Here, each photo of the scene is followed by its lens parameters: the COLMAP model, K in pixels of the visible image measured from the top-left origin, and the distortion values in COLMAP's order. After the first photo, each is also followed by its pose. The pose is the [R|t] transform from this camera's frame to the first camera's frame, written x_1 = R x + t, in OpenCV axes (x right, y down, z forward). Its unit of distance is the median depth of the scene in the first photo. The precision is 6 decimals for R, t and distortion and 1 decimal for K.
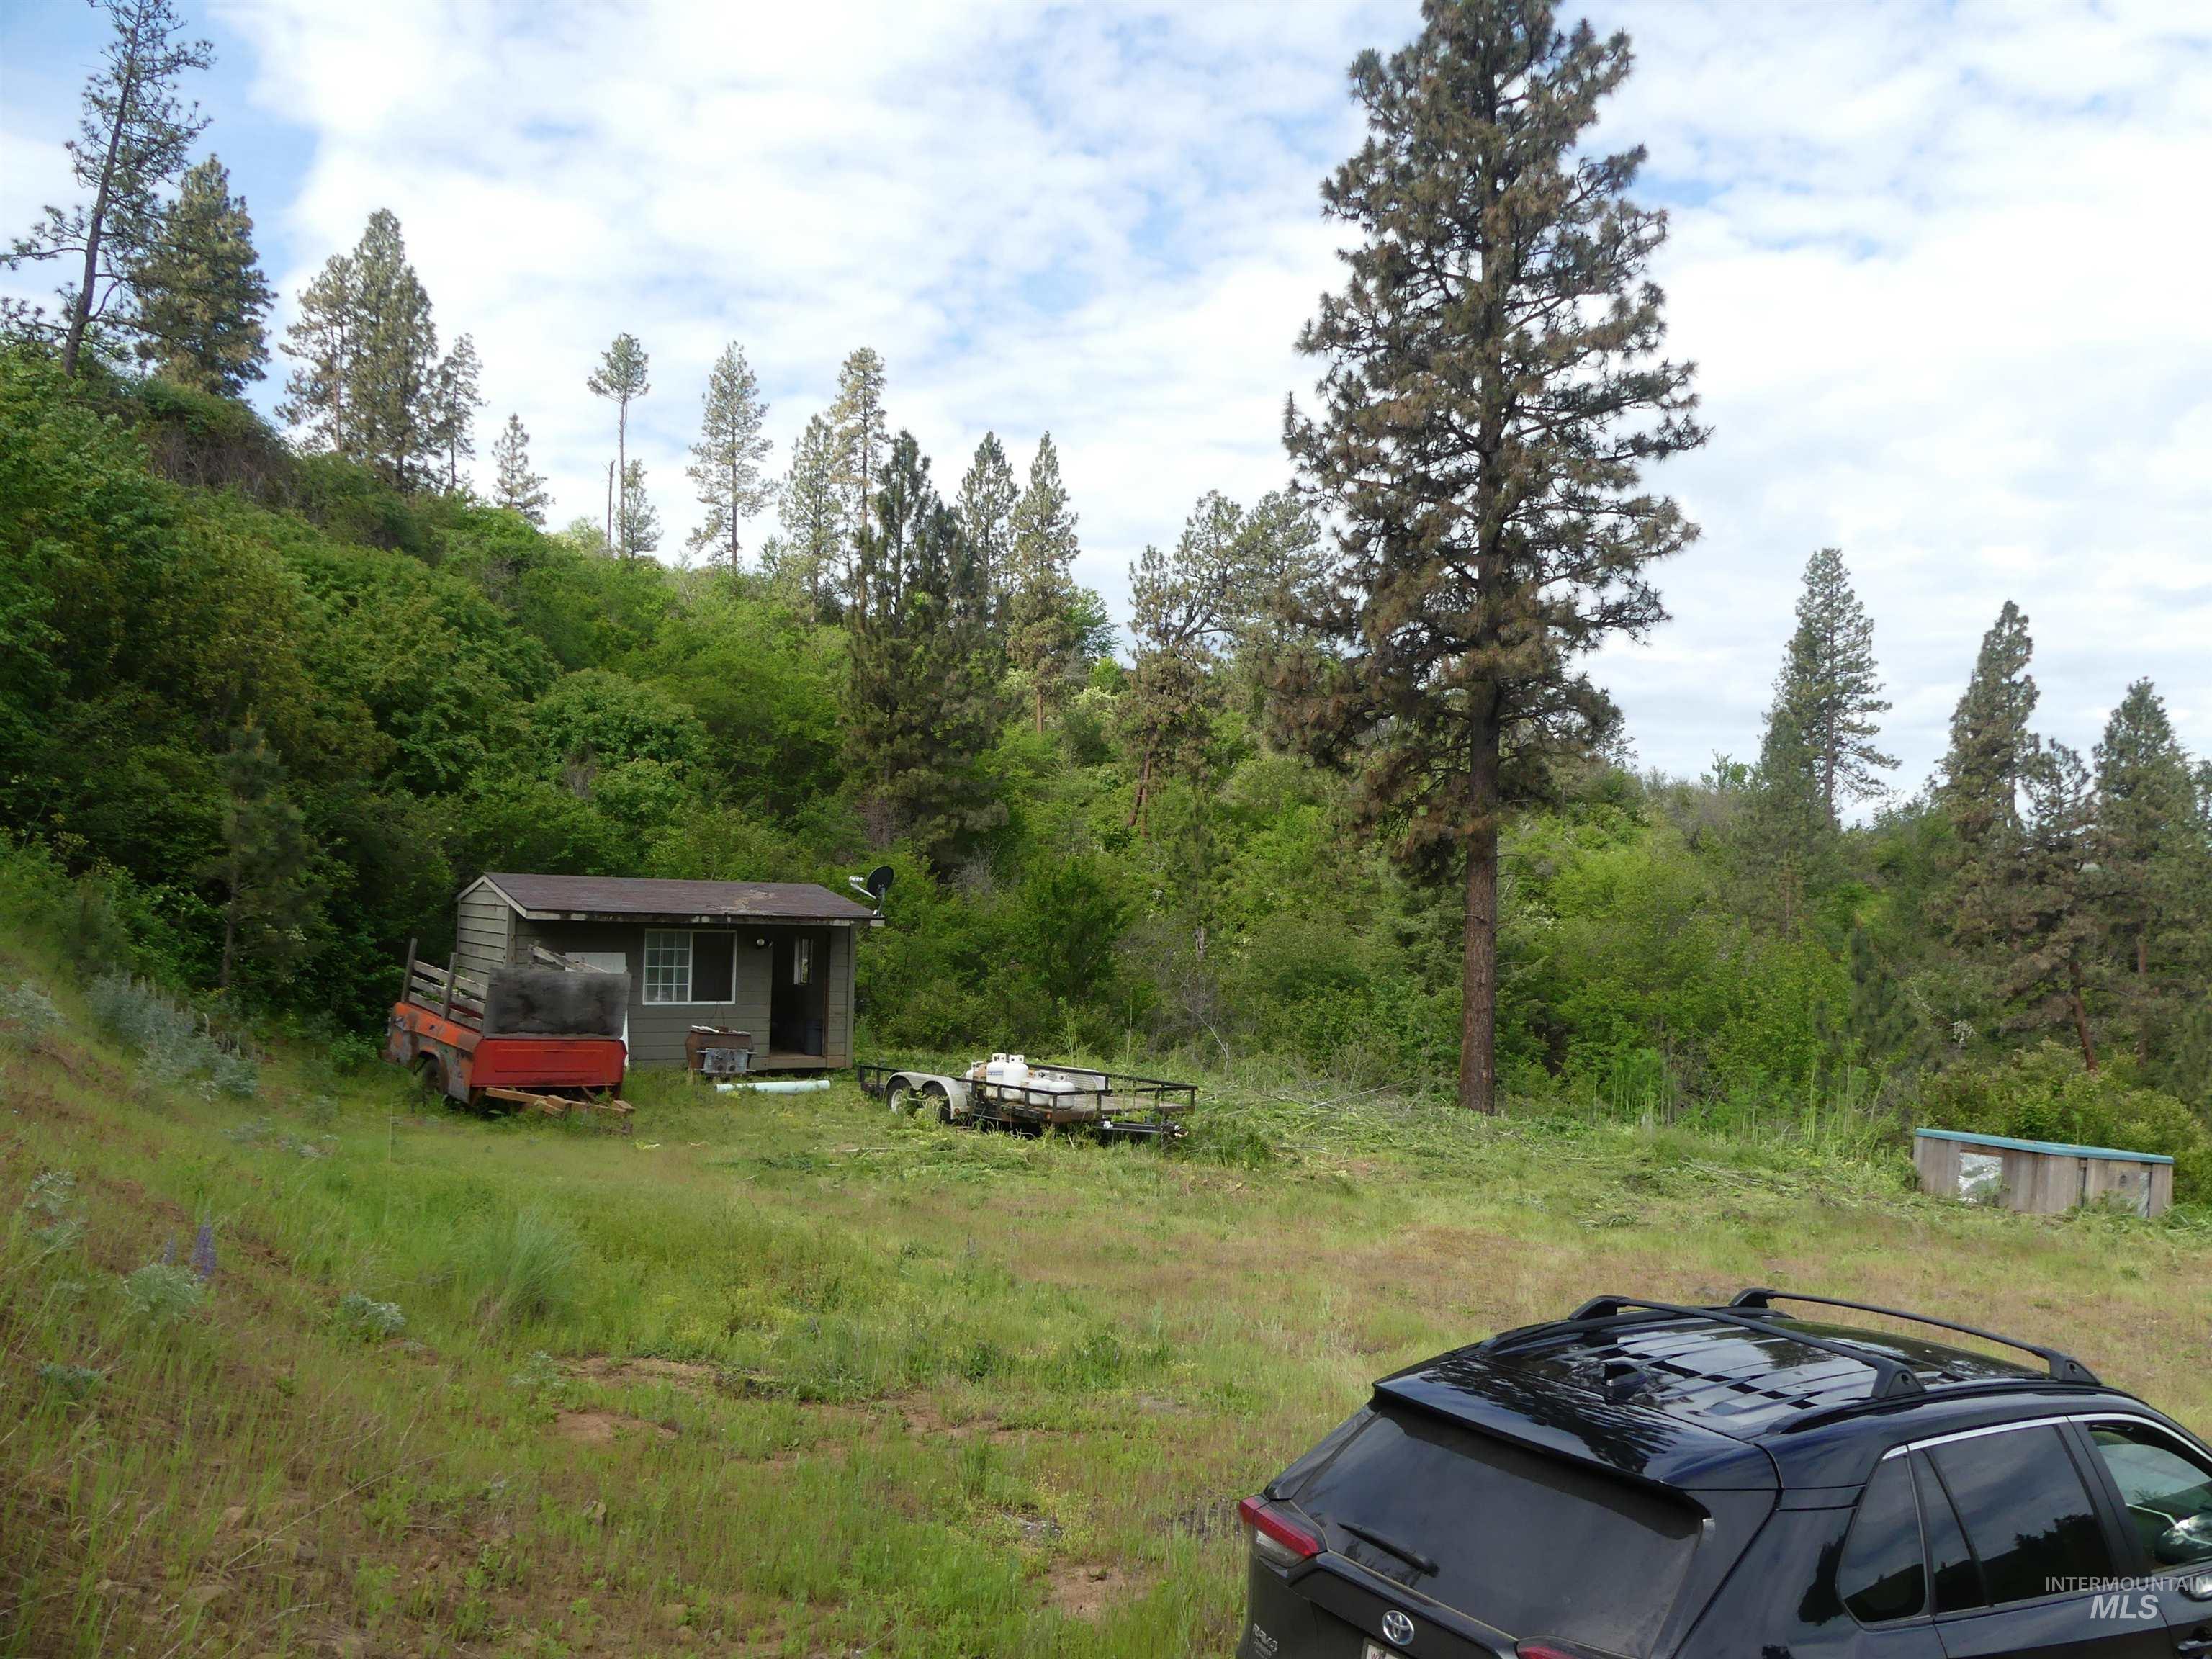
lens RADIAL K [[1674.6, 0, 1120.0], [0, 1674.6, 847.7], [0, 0, 1]] dist [-0.031975, 0.037201]
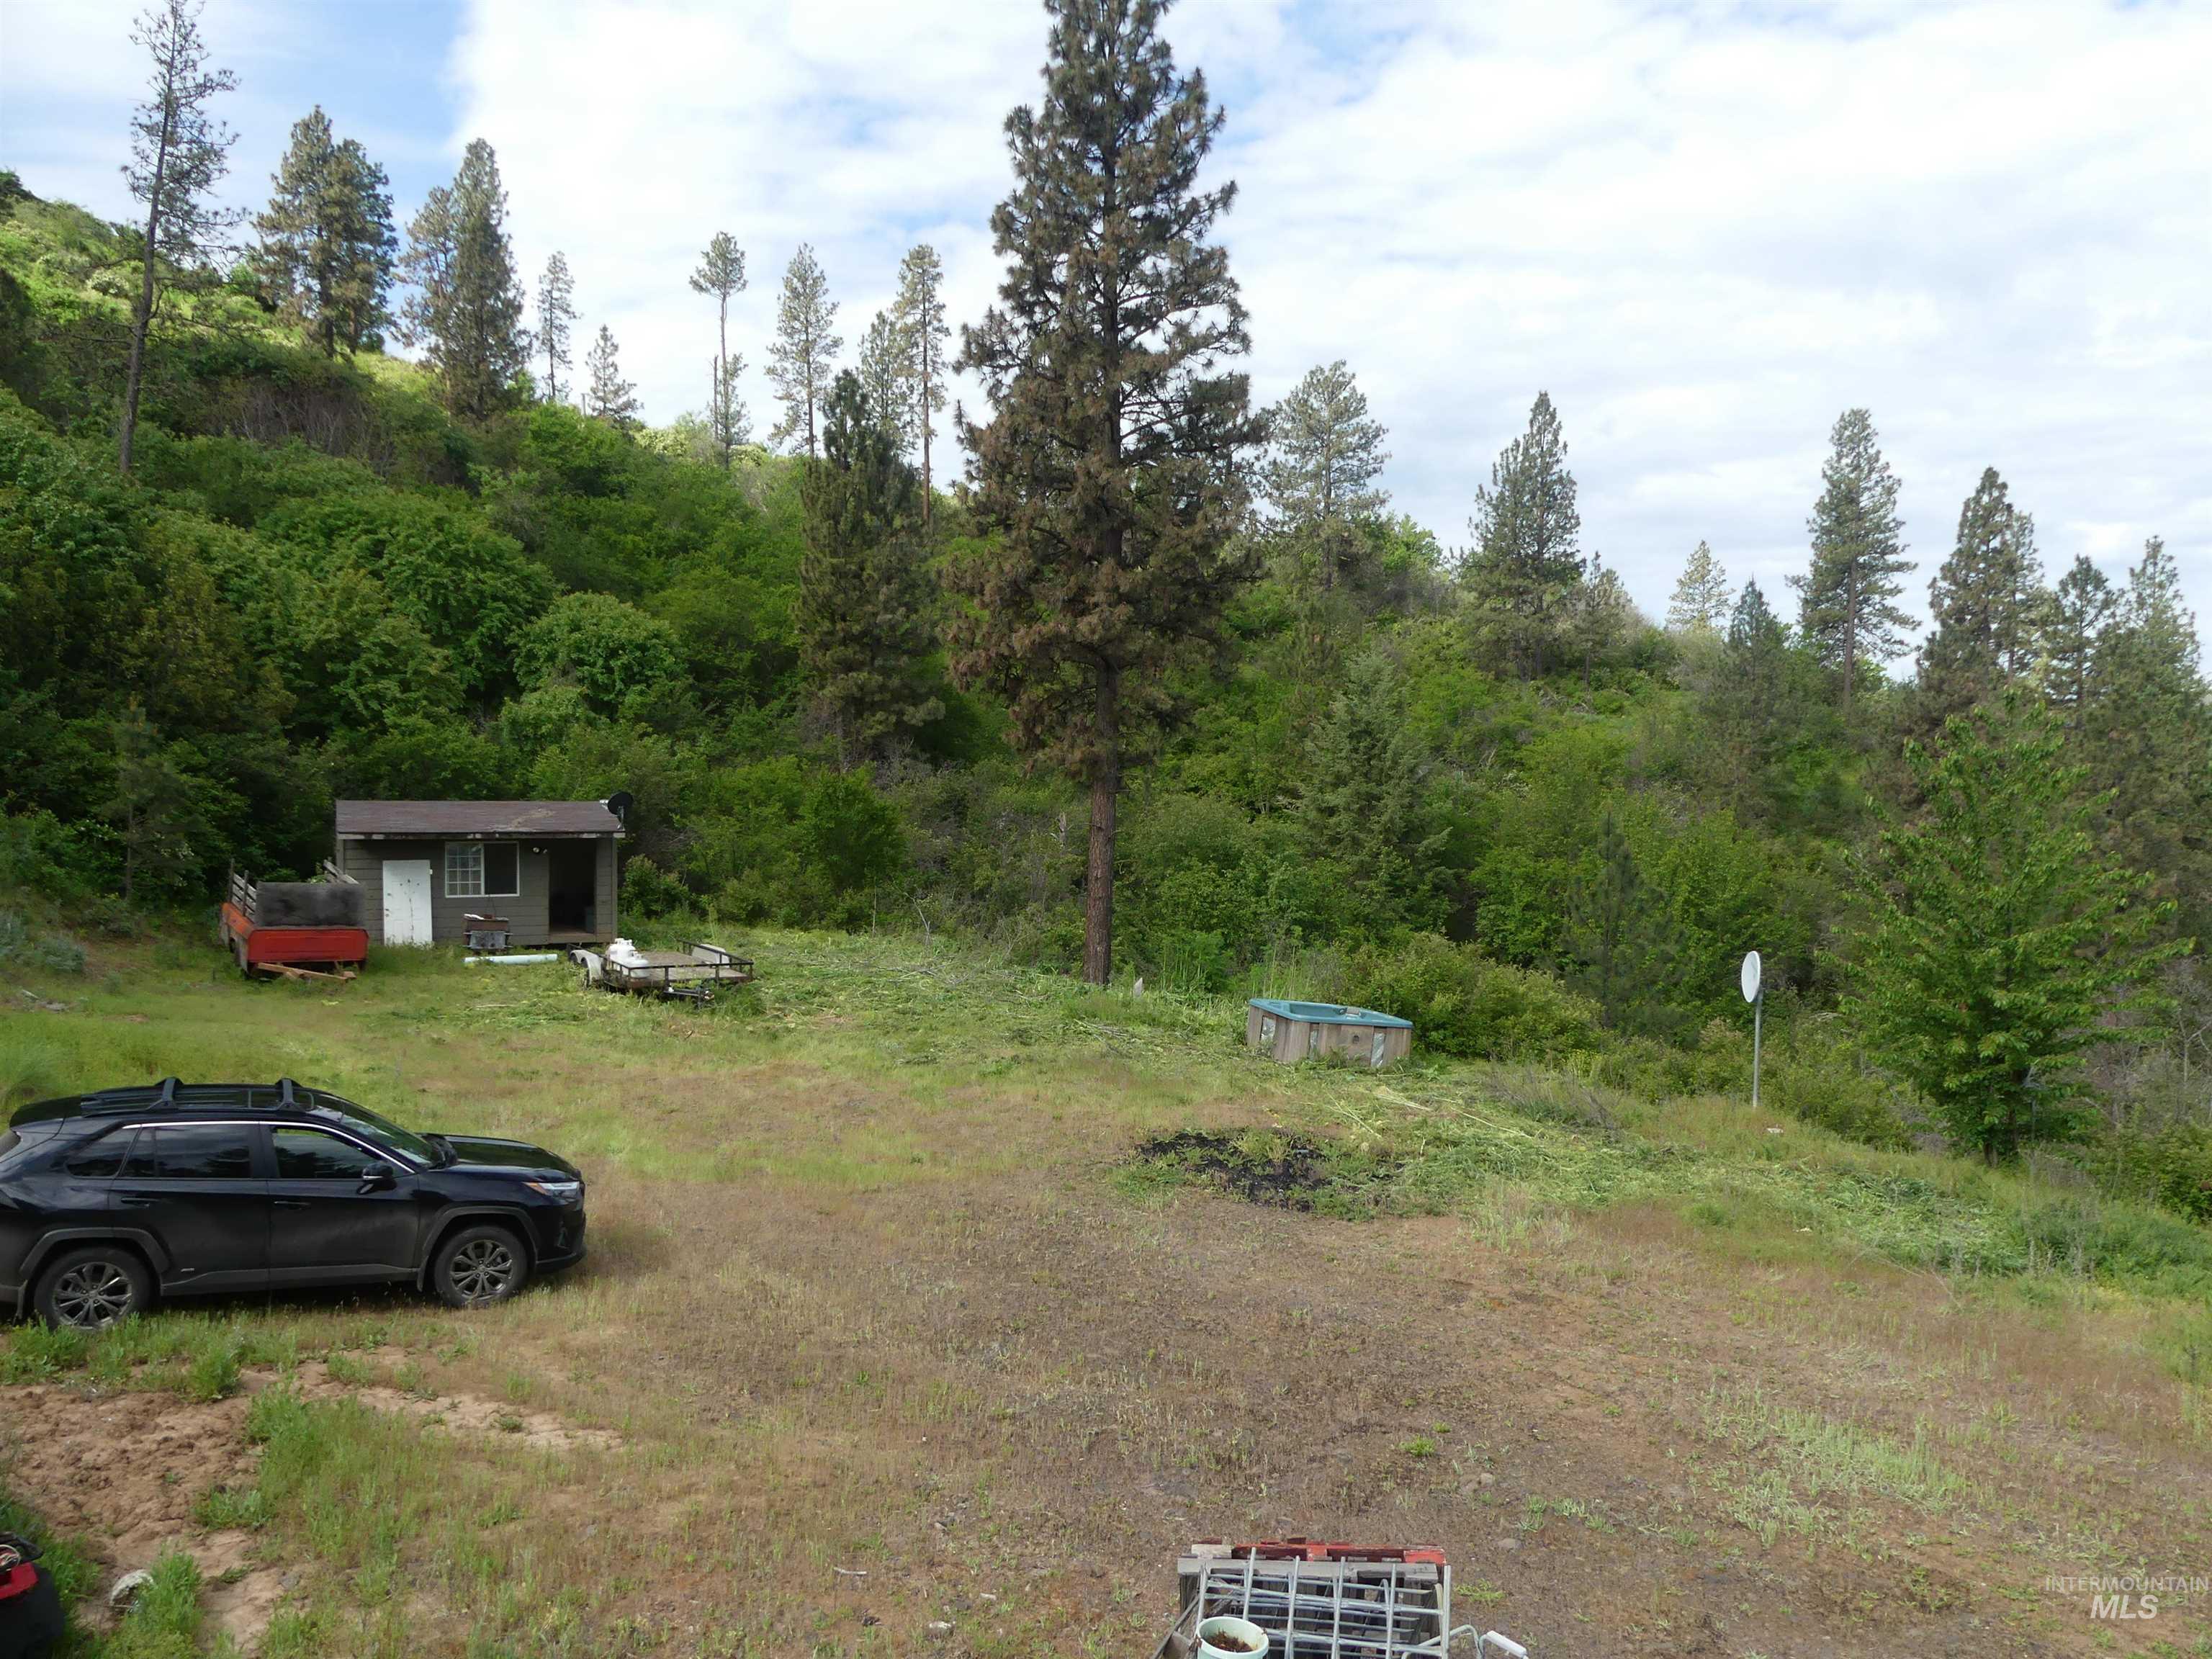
lens RADIAL K [[1674.6, 0, 1117.2], [0, 1674.6, 848.7], [0, 0, 1]] dist [-0.031975, 0.037201]
pose [[0.992496, -0.005238, -0.122164, 0.170101], [0.016505, 0.995678, 0.091399, -0.024519], [0.121157, -0.092730, 0.988293, -0.110766]]
